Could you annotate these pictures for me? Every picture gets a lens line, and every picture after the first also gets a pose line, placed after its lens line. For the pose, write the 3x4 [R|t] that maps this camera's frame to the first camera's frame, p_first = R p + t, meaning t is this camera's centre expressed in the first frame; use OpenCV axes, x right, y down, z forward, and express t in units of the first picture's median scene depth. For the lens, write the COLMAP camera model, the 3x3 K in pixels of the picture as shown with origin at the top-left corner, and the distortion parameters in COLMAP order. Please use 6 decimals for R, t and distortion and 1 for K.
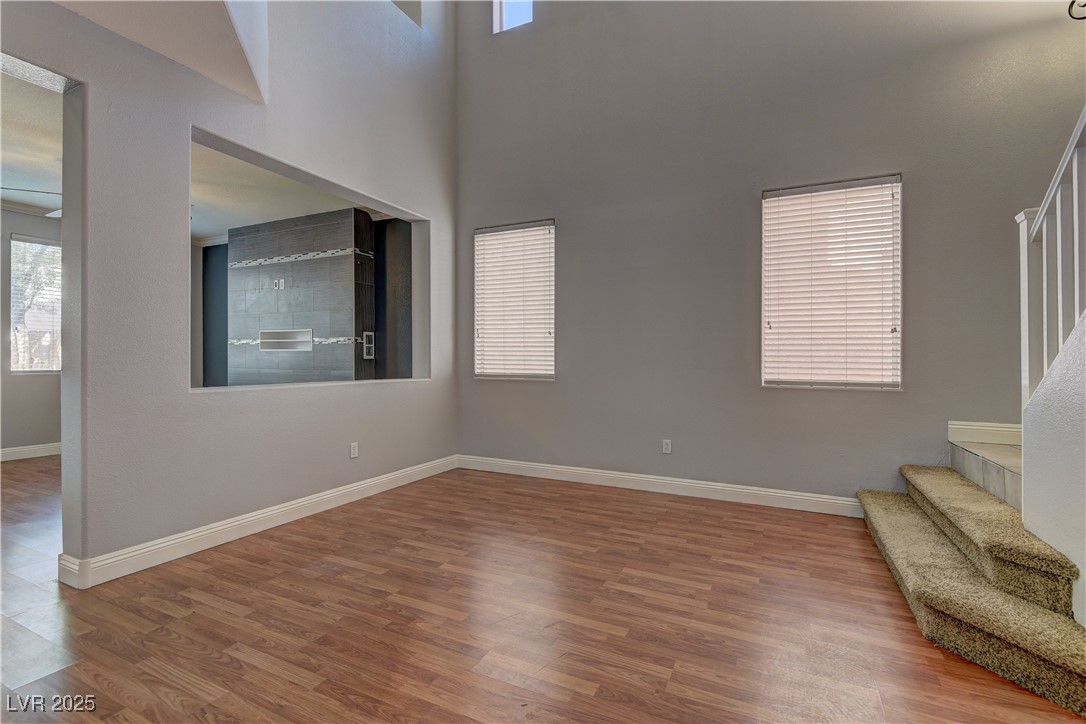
lens RADIAL K [[499.3, 0, 539.5], [0, 499.3, 367.5], [0, 0, 1]] dist [0.008038, -0.006887]
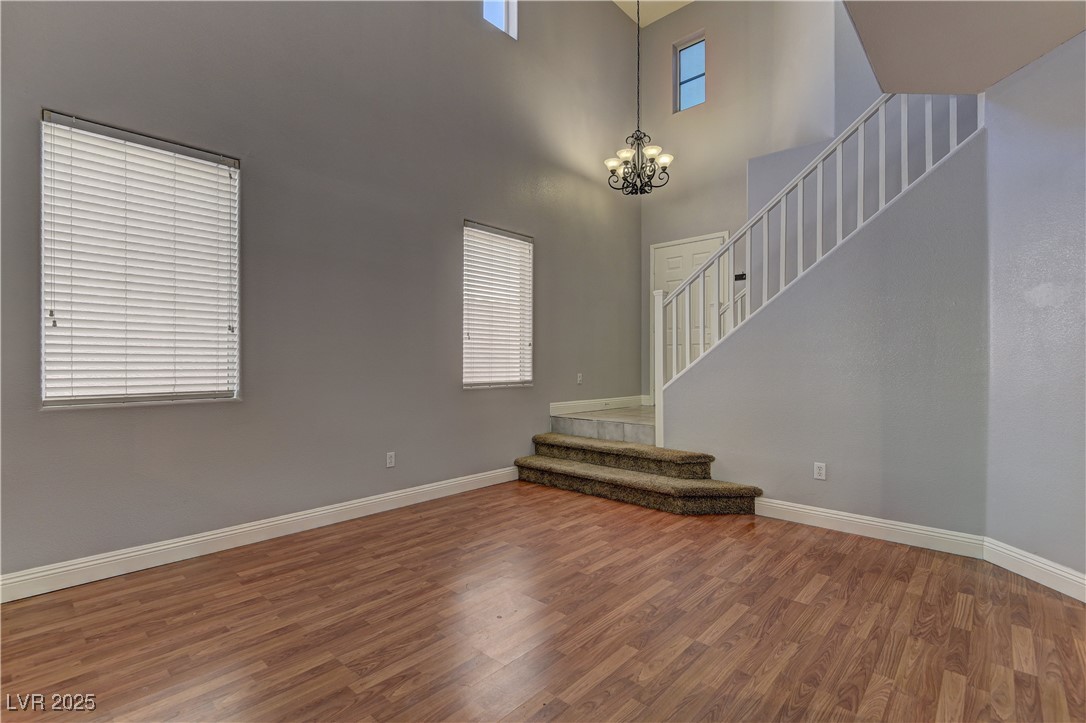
lens RADIAL K [[499.3, 0, 552.7], [0, 499.3, 357.7], [0, 0, 1]] dist [0.008038, -0.006887]
pose [[0.279585, -0.001127, 0.960120, -0.641548], [0.018931, 0.999811, -0.004339, -0.024622], [-0.959934, 0.019389, 0.279554, 0.512295]]
